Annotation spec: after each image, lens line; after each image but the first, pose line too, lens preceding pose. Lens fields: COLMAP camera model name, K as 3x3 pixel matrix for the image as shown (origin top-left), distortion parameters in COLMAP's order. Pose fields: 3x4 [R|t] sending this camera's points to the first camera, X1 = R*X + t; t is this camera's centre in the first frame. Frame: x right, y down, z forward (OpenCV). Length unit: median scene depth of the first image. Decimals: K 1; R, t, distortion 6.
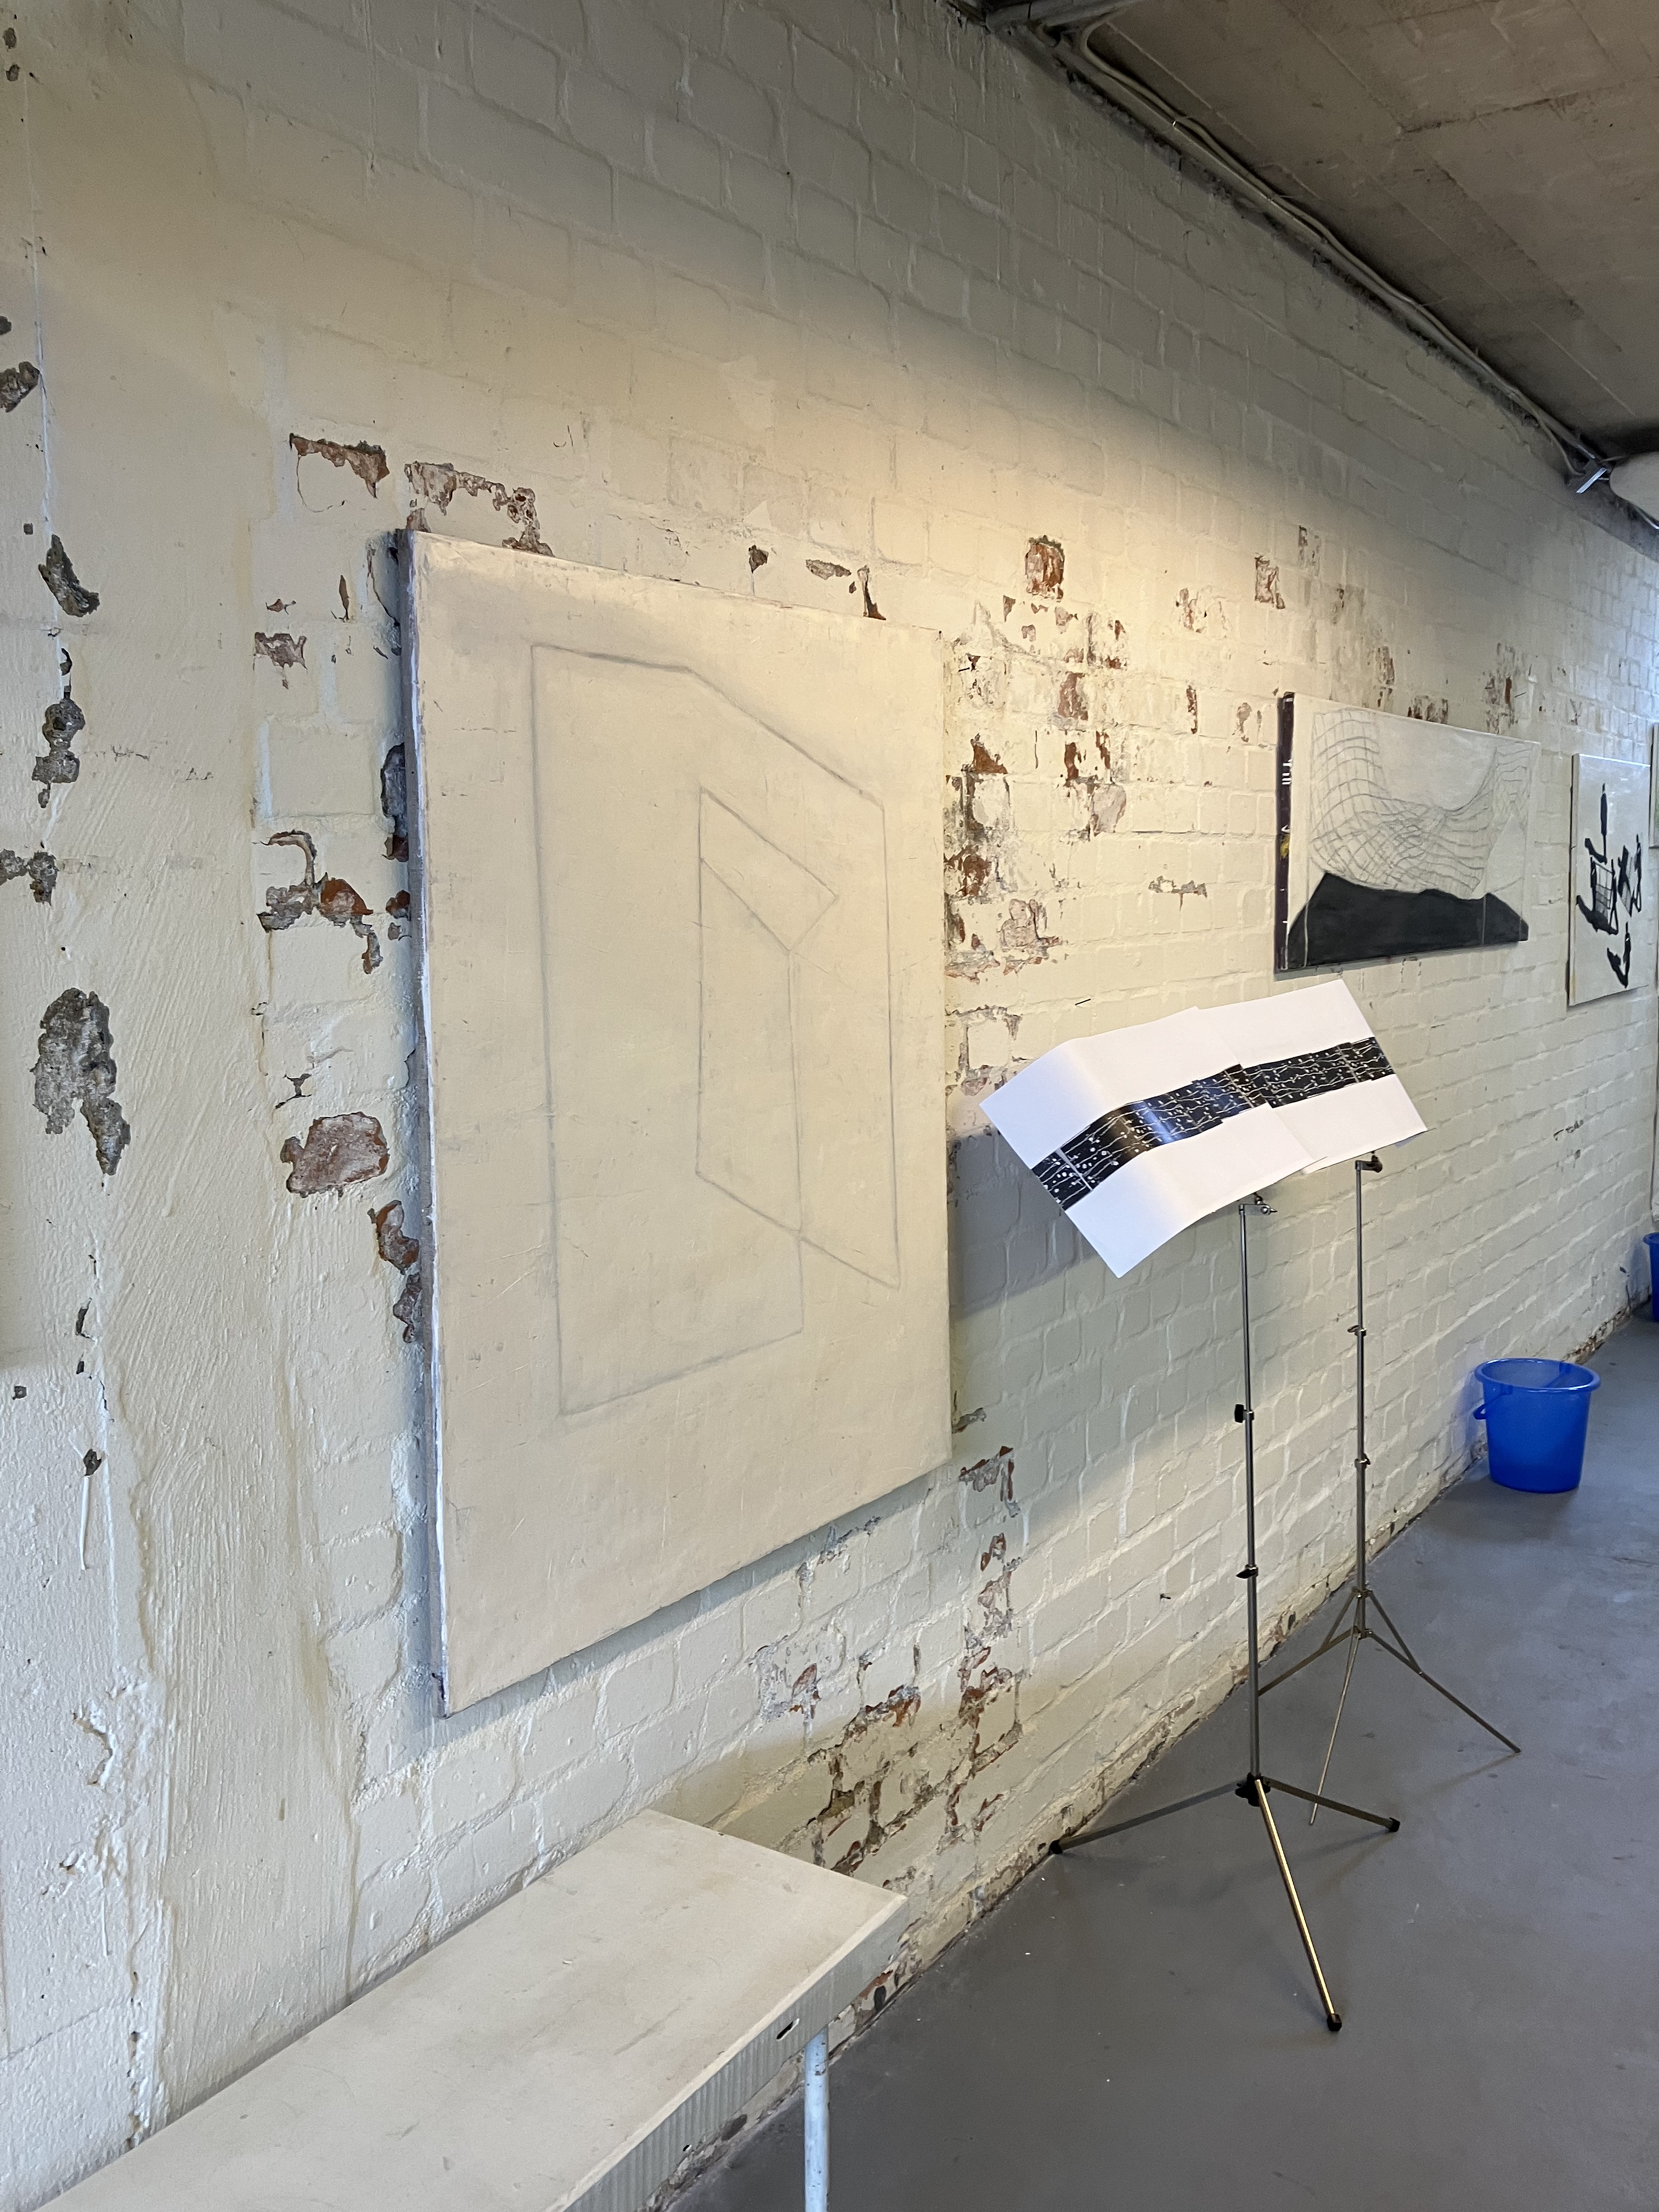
lens RADIAL K [[1823.6, 0, 829.5], [0, 1823.6, 1106.0], [0, 0, 1]] dist [0.109437, -0.275709]
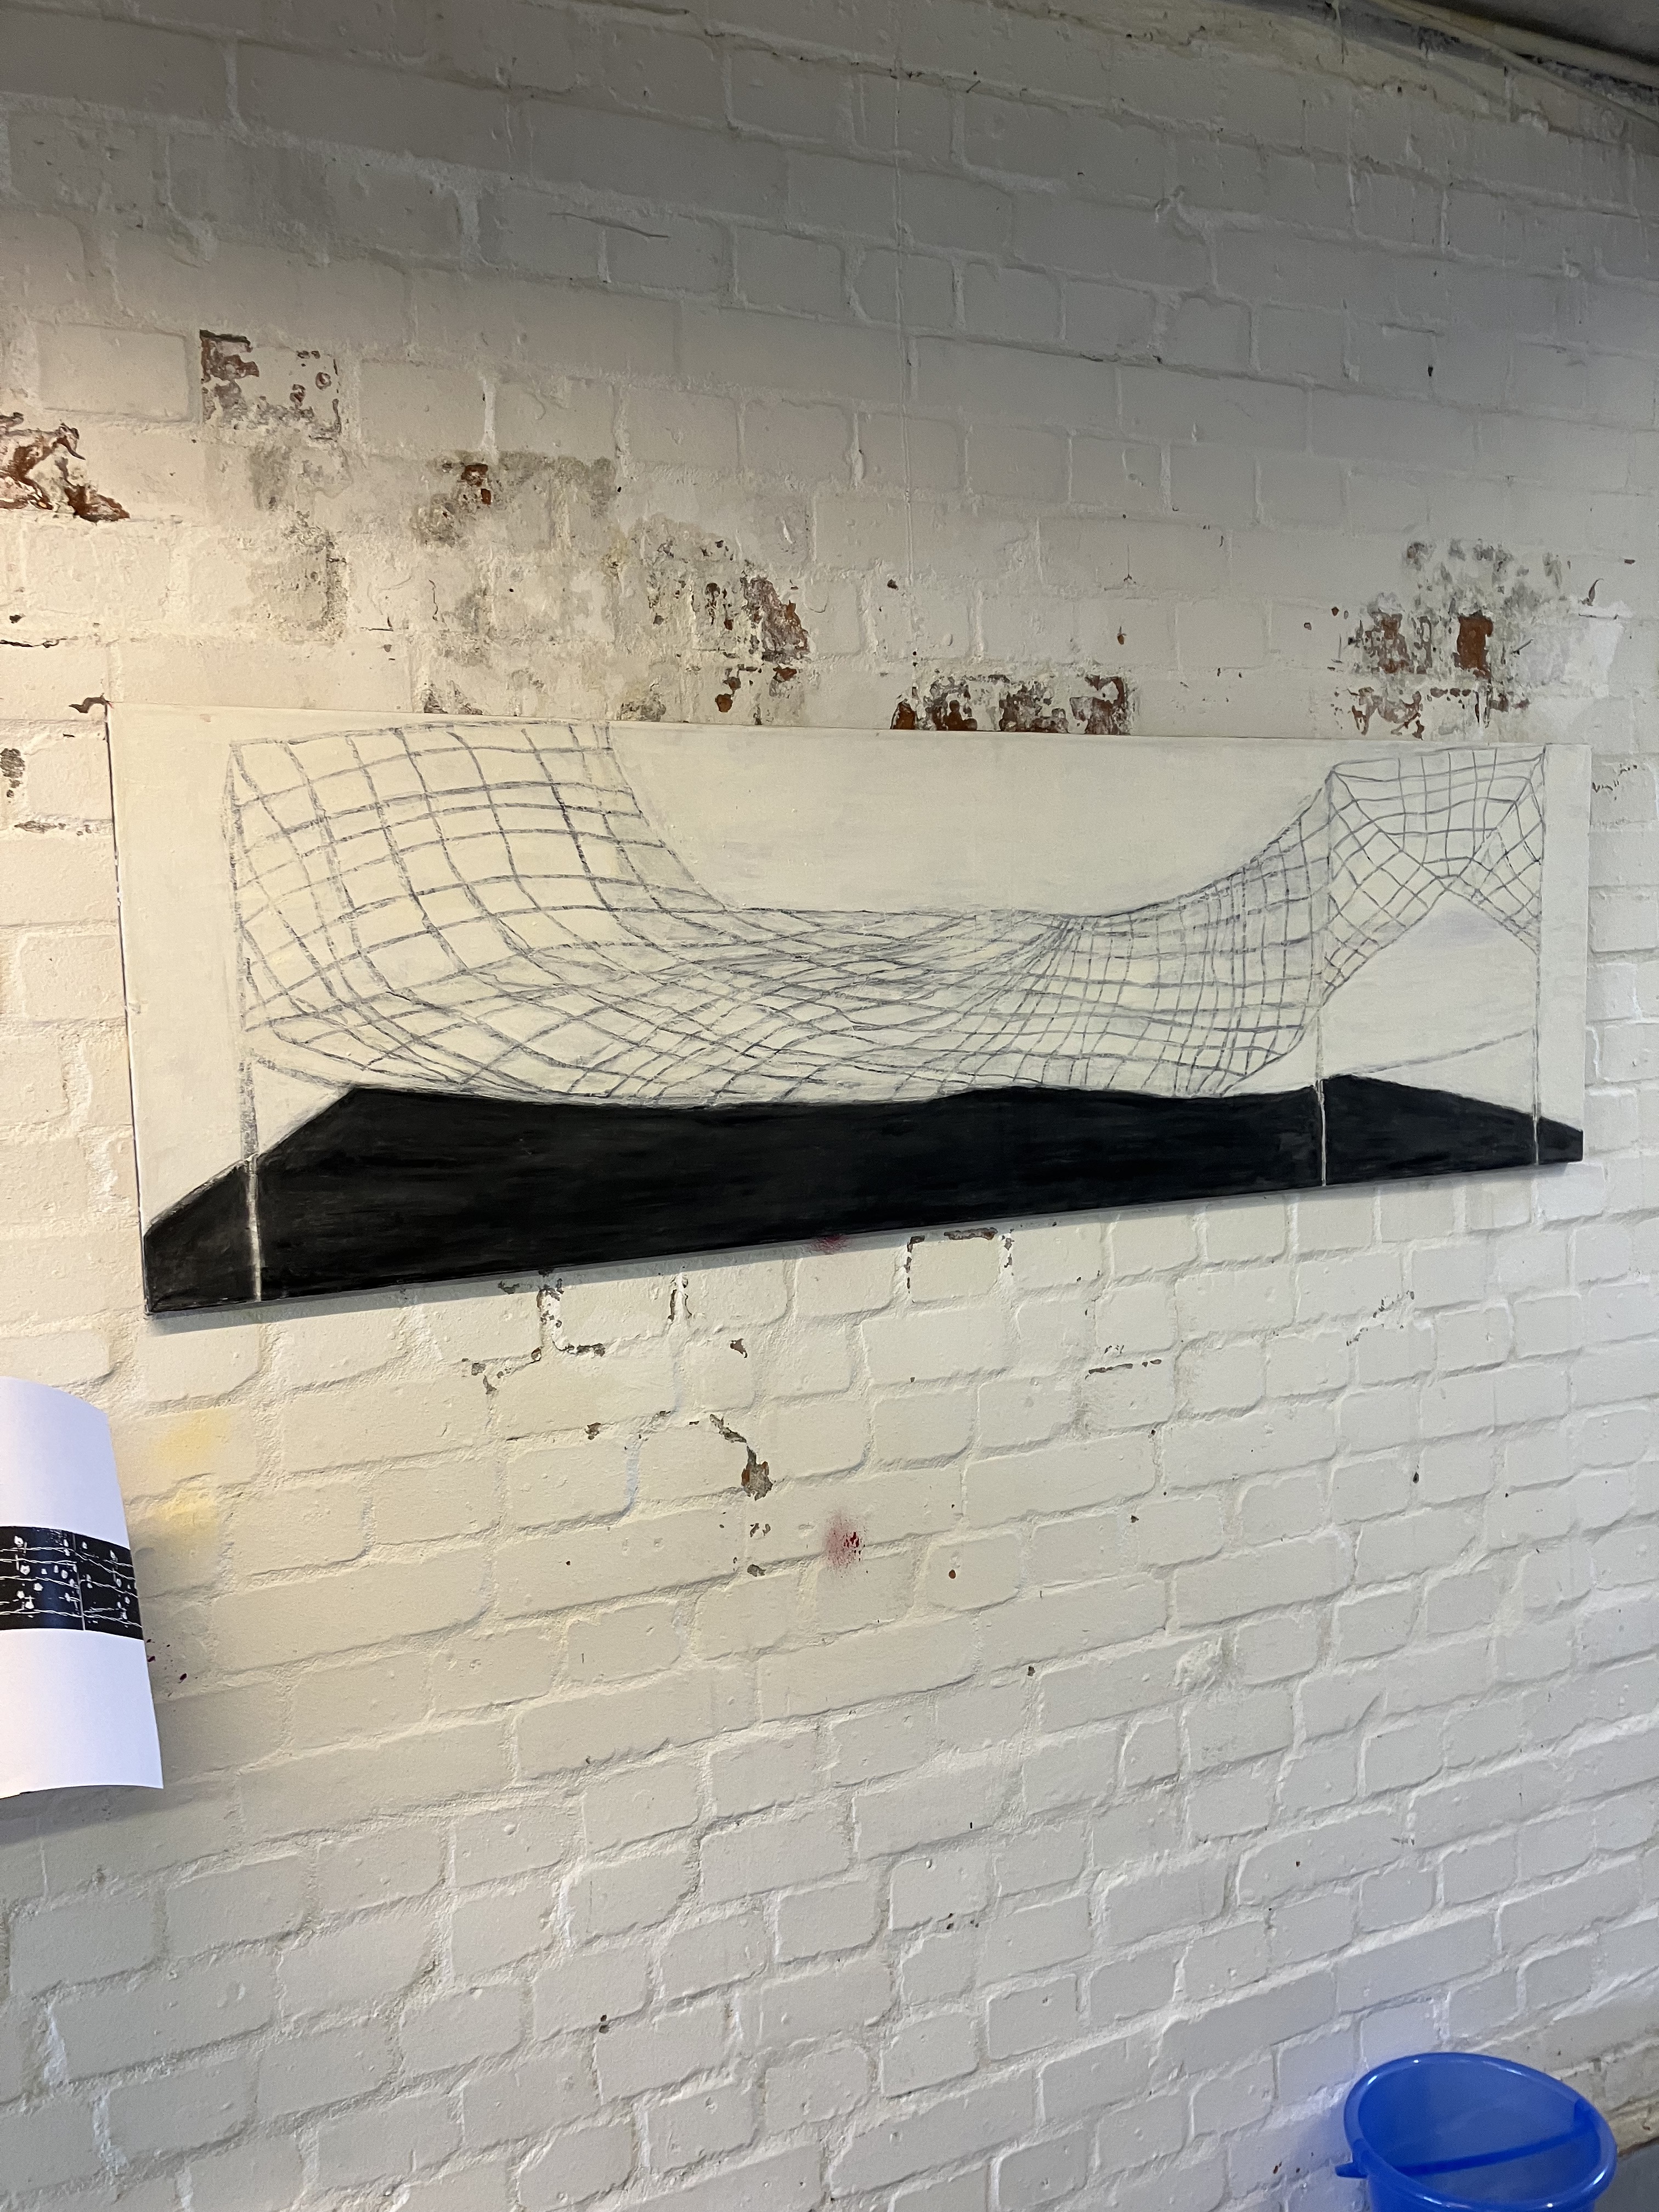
lens RADIAL K [[1781.6, 0, 829.5], [0, 1781.6, 1106.0], [0, 0, 1]] dist [0.010480, 0.011360]
pose [[0.866631, 0.022823, -0.498427, 0.830654], [-0.036201, 0.999197, -0.017191, -0.168930], [0.497635, 0.032942, 0.866761, 0.957648]]
